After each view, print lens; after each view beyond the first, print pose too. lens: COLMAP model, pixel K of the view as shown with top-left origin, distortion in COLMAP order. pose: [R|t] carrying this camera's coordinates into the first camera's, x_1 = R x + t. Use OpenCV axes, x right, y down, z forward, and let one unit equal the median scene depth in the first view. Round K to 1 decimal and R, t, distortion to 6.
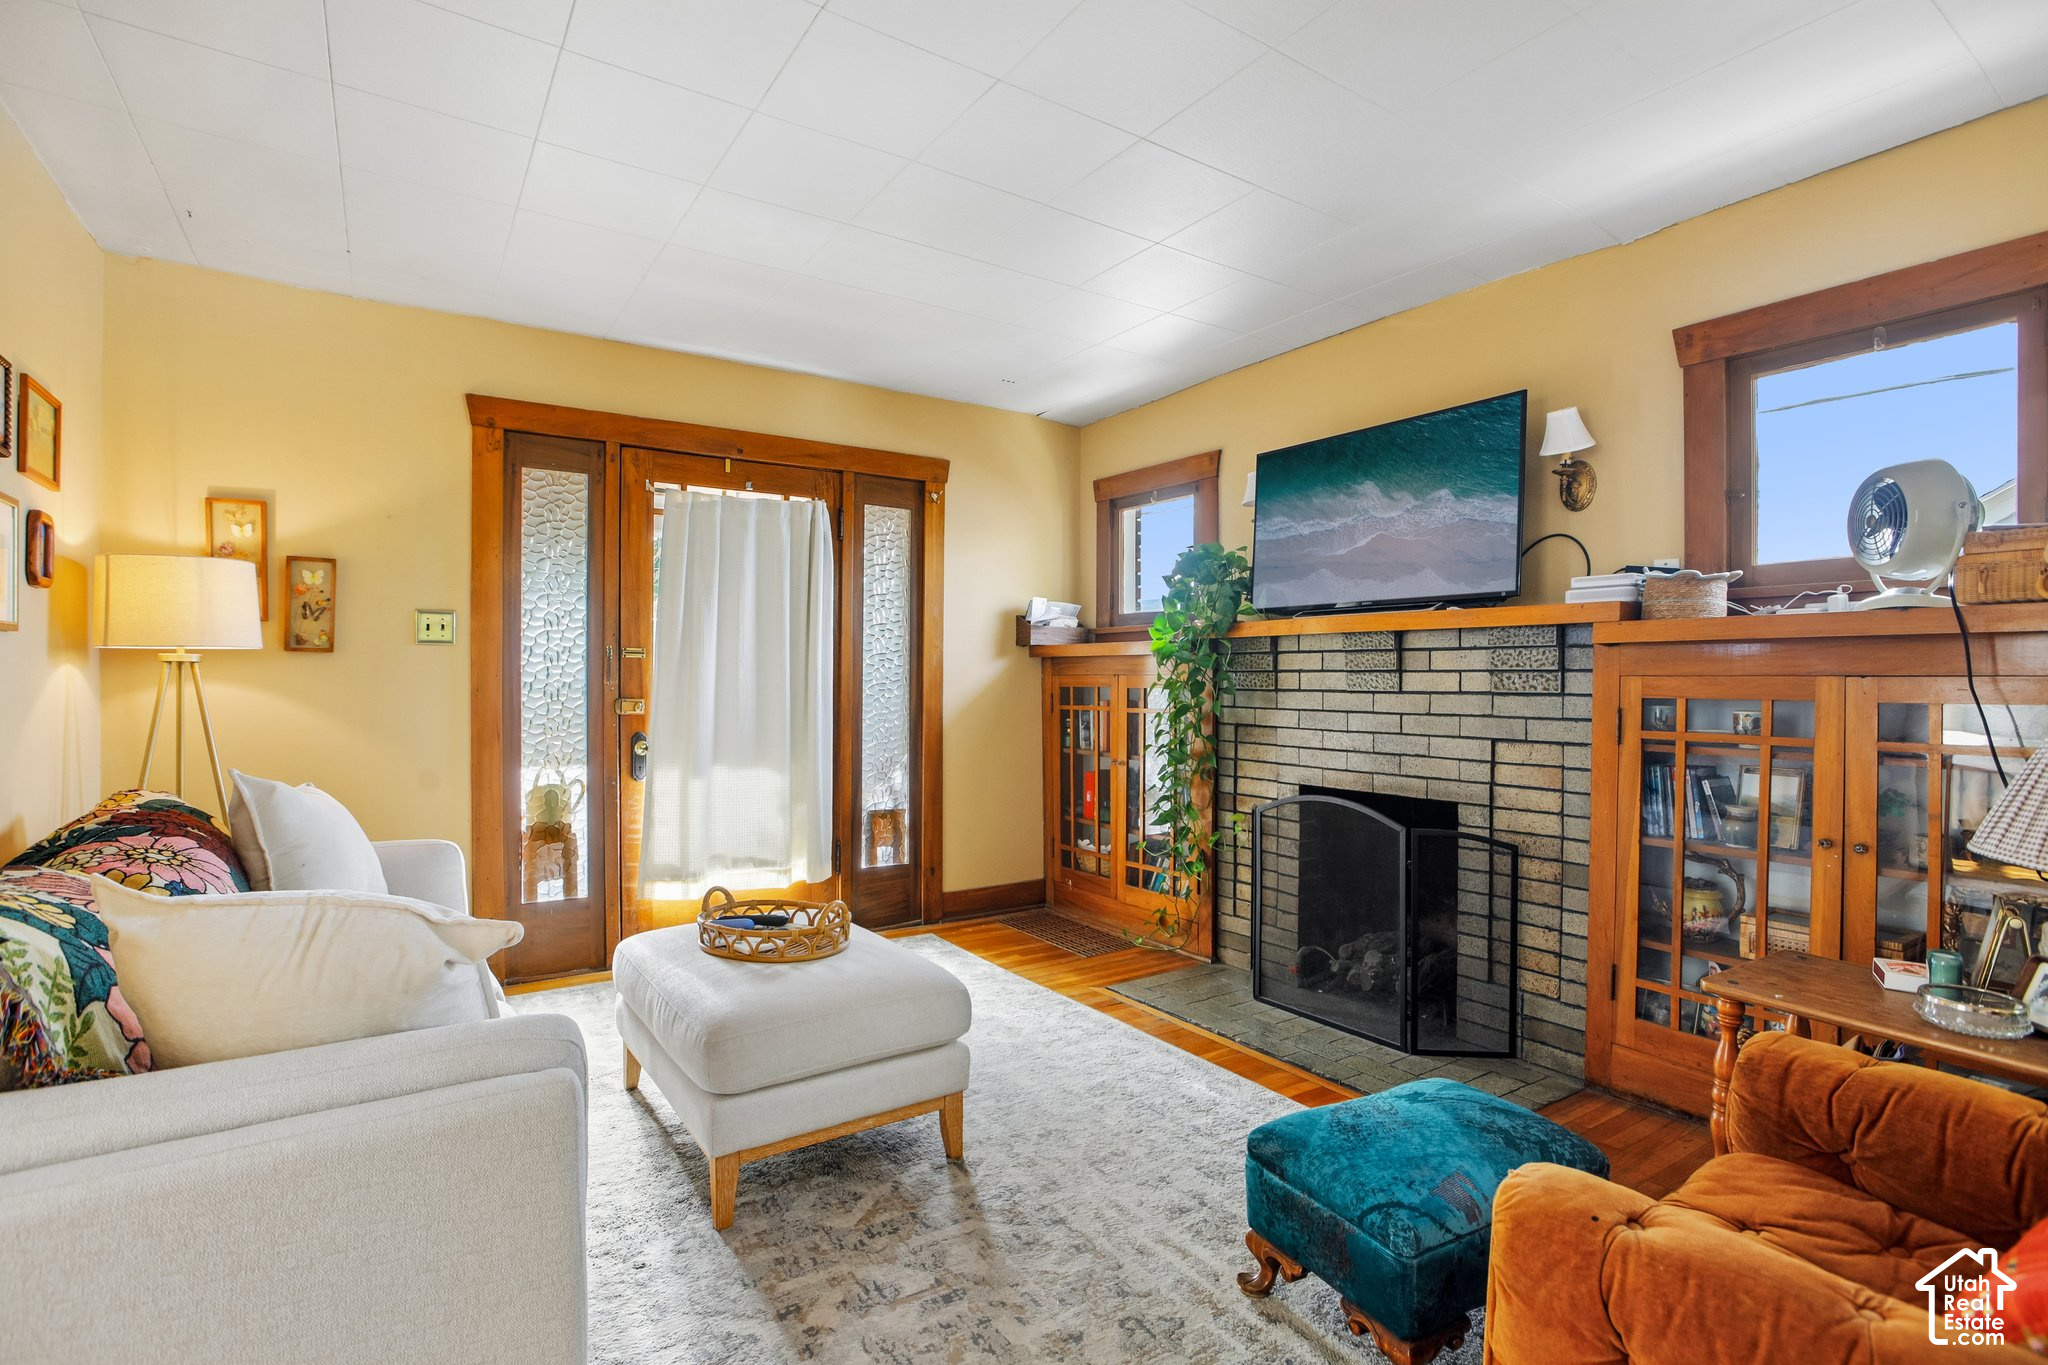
lens RADIAL K [[978.4, 0, 1015.2], [0, 978.4, 686.0], [0, 0, 1]] dist [-0.076654, 0.055748]
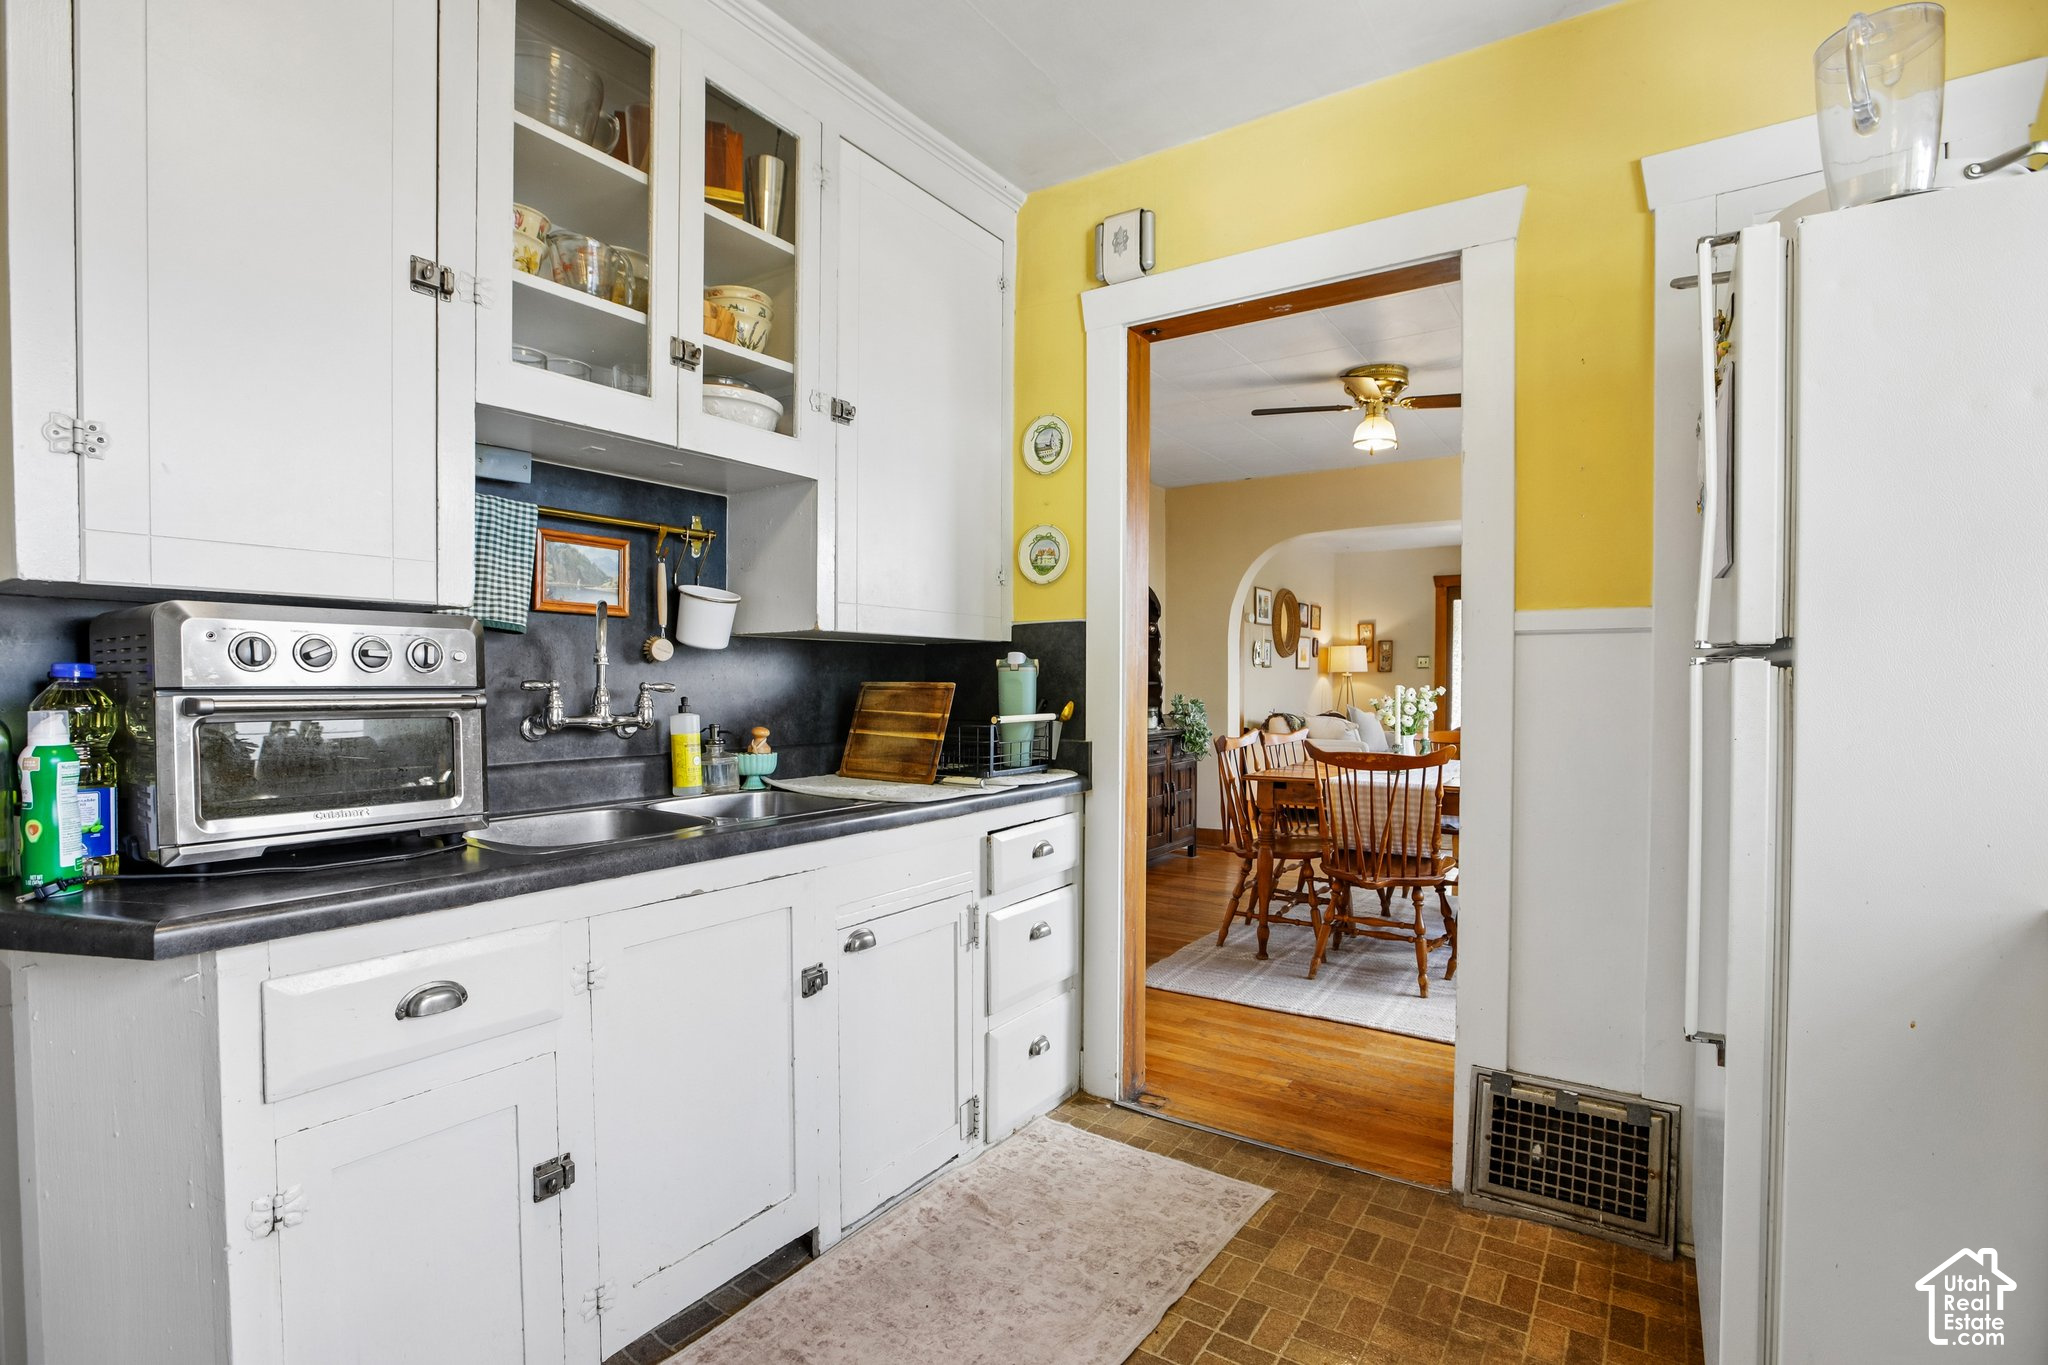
lens RADIAL K [[965.5, 0, 1012.8], [0, 965.5, 712.7], [0, 0, 1]] dist [-0.064065, 0.030413]
pose [[0.382539, 0.026898, -0.923548, 1.395746], [-0.003507, 0.999611, 0.027660, 0.011819], [0.923933, -0.007342, 0.382484, -1.076550]]
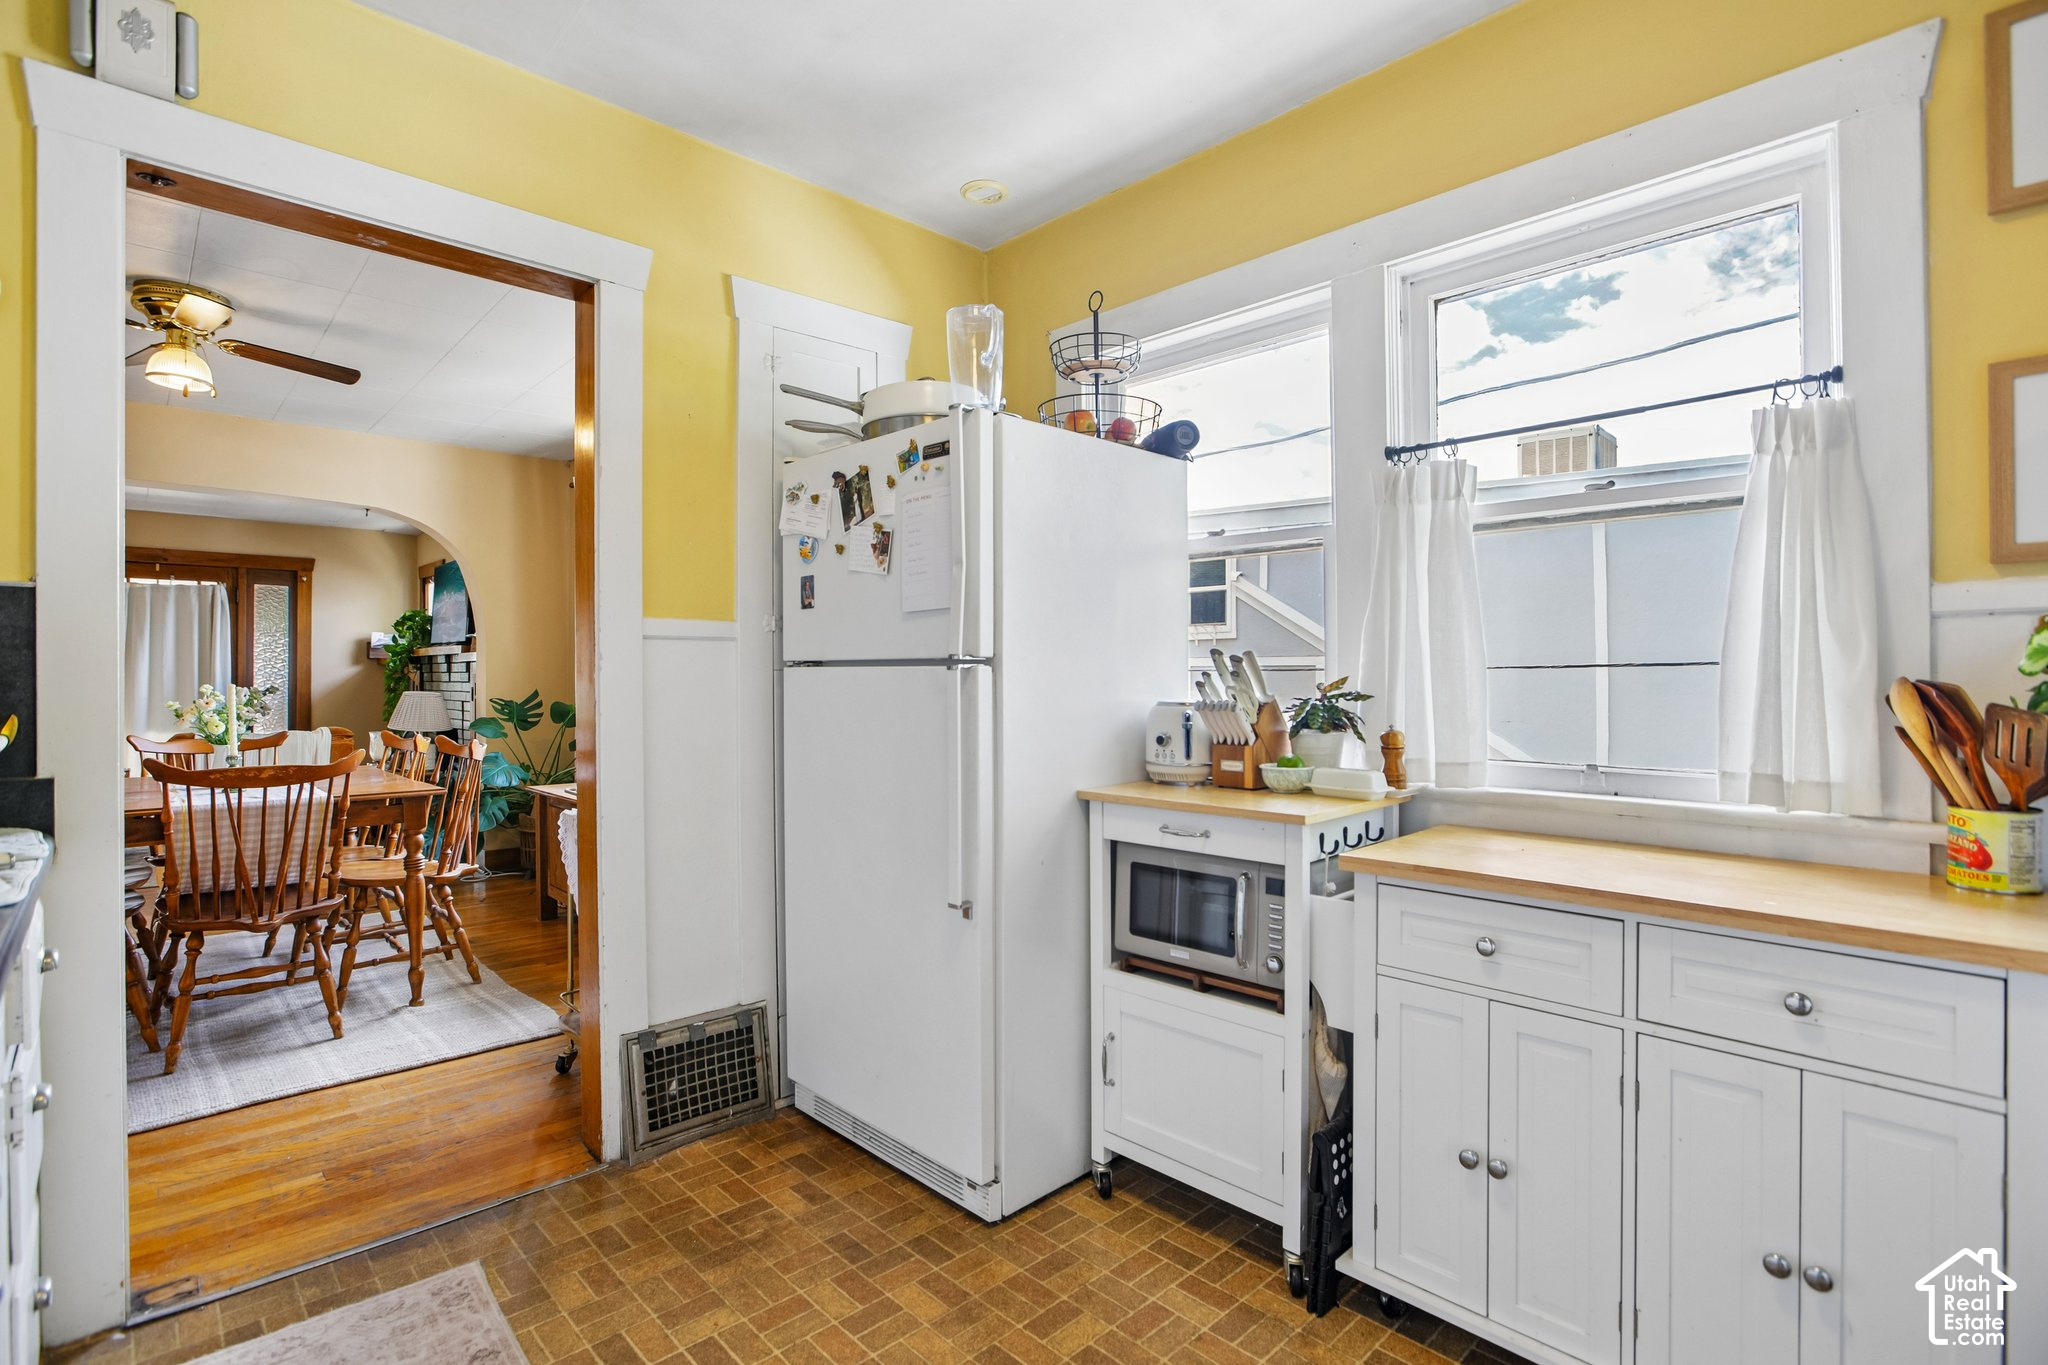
lens RADIAL K [[972.3, 0, 1016.4], [0, 972.3, 677.4], [0, 0, 1]] dist [-0.047949, 0.016926]
pose [[0.983037, -0.003446, 0.183373, 1.127245], [0.004334, 0.999981, -0.004443, 0.010333], [-0.183354, 0.005163, 0.983033, -1.260036]]
